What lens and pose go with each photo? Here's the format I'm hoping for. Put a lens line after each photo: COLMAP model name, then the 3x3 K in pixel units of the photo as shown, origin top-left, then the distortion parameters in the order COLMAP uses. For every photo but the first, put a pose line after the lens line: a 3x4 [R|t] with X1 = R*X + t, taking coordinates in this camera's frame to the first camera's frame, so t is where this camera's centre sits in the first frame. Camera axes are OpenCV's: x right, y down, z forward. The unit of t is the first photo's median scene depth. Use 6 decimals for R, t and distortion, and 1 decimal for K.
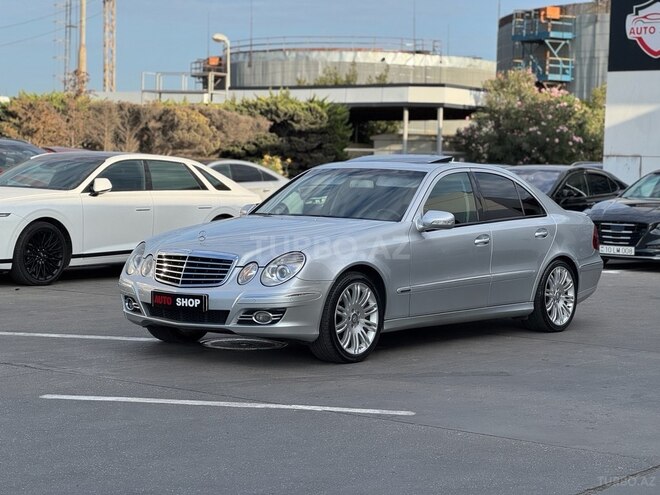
lens RADIAL K [[1469.0, 0, 330.3], [0, 1469.0, 242.5], [0, 0, 1]] dist [0.195443, 0.000000]
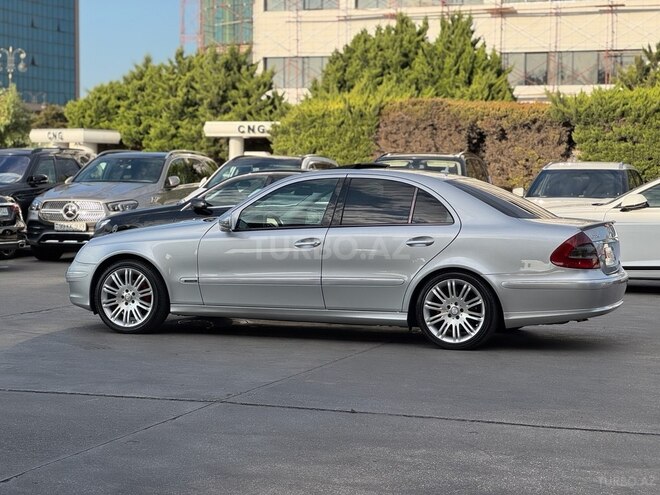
lens RADIAL K [[1469.0, 0, 316.5], [0, 1469.0, 246.4], [0, 0, 1]] dist [0.195443, 0.000000]
pose [[0.290827, 0.027121, -0.956391, 0.739565], [-0.050452, 0.998642, 0.012977, -0.008773], [0.955444, 0.044478, 0.291801, 0.473157]]
